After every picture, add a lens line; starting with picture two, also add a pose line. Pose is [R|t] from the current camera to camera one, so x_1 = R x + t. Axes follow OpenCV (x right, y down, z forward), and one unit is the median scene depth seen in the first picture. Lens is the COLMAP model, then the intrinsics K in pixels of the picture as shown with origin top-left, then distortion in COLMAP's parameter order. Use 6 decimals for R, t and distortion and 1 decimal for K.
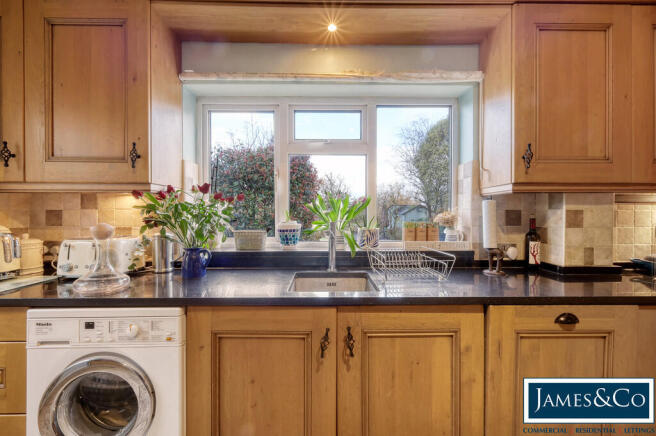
lens RADIAL K [[281.3, 0, 328.0], [0, 281.3, 218.0], [0, 0, 1]] dist [-0.006684, -0.000328]
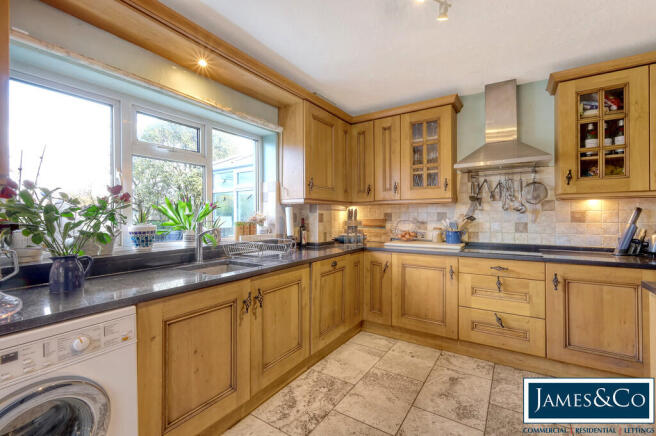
lens RADIAL K [[281.3, 0, 328.0], [0, 281.3, 218.0], [0, 0, 1]] dist [-0.006684, -0.000328]
pose [[0.558094, -0.008836, 0.829731, -0.665196], [0.016283, 0.999867, -0.000305, 0.005187], [-0.829618, 0.013680, 0.558163, -0.119967]]
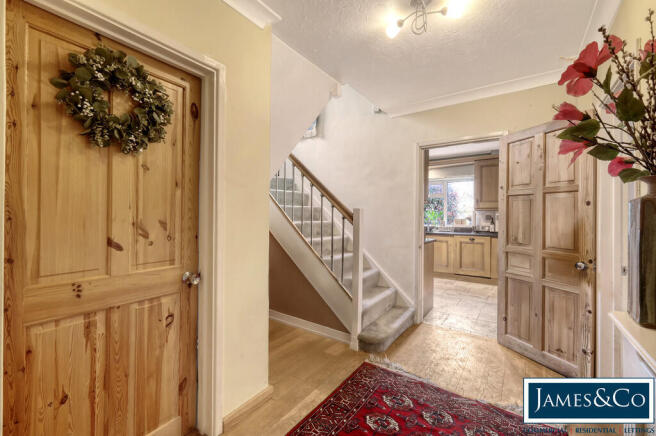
lens RADIAL K [[281.3, 0, 328.0], [0, 281.3, 218.0], [0, 0, 1]] dist [-0.006684, -0.000328]
pose [[0.810559, 0.004794, -0.585638, 1.116306], [-0.009577, 0.999941, -0.005070, 0.040513], [0.585579, 0.009718, 0.810557, -2.804151]]
